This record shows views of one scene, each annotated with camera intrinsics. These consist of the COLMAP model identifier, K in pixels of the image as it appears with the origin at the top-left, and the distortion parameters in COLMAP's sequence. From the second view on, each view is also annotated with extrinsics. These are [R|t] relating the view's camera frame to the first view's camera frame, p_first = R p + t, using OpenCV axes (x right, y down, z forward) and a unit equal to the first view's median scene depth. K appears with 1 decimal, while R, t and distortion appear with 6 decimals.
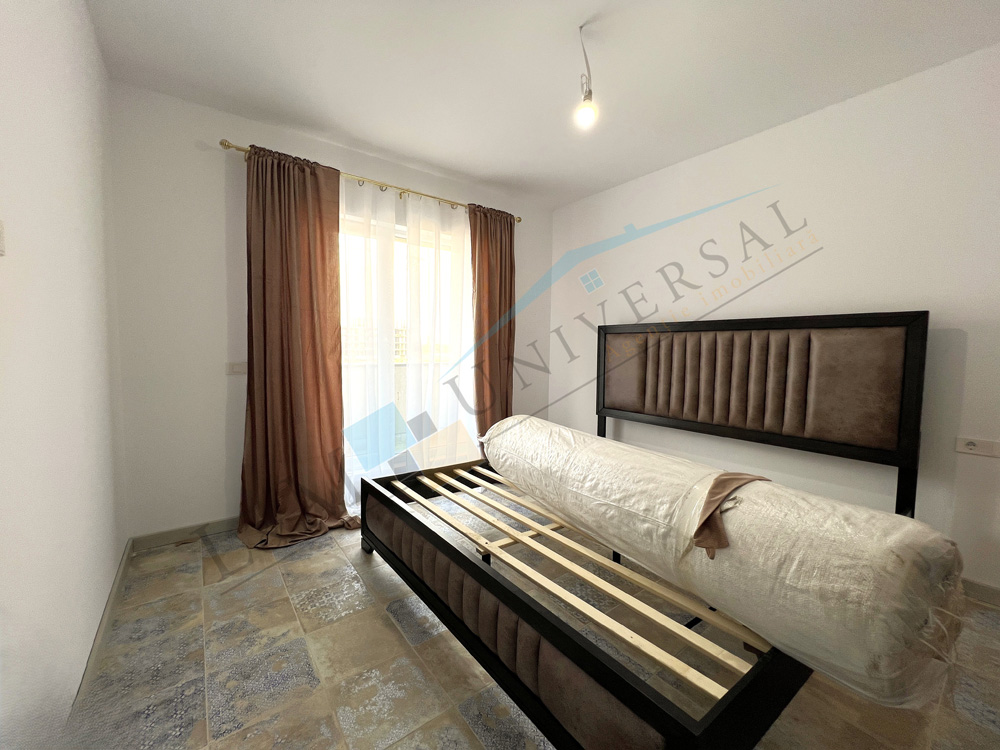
lens RADIAL K [[399.2, 0, 501.8], [0, 399.2, 364.9], [0, 0, 1]] dist [-0.001900, 0.000203]
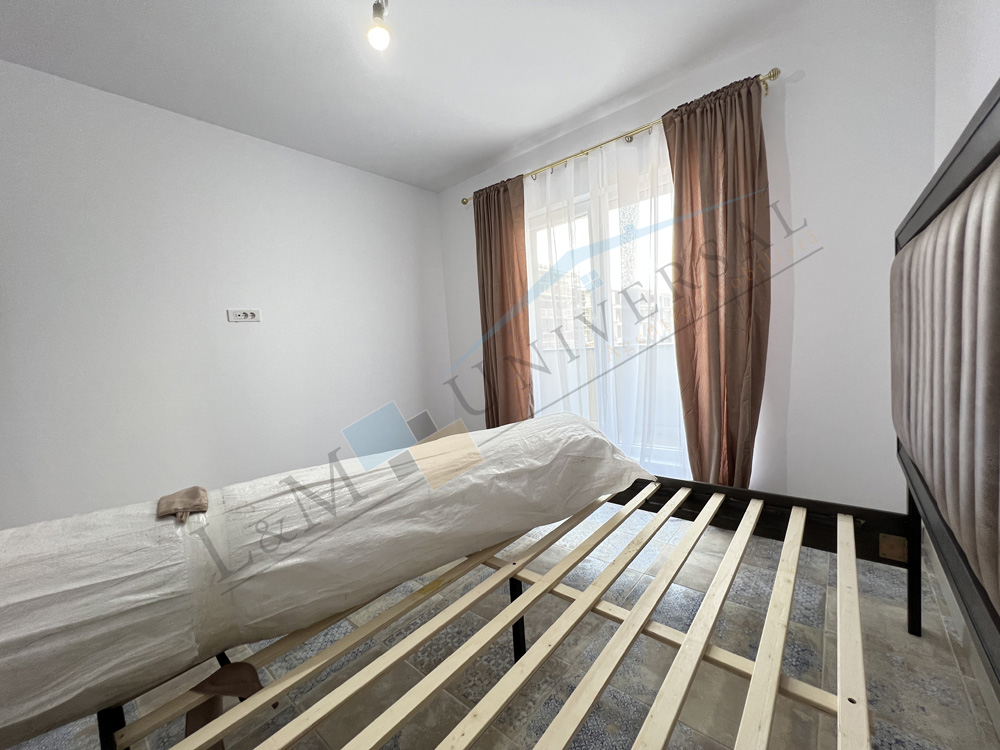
lens RADIAL K [[402.5, 0, 498.2], [0, 402.5, 374.1], [0, 0, 1]] dist [0.002171, 0.000179]
pose [[0.200346, 0.040746, -0.978878, 0.642645], [0.011778, 0.998962, 0.043992, 0.019010], [0.979654, -0.020343, 0.199658, 0.633892]]
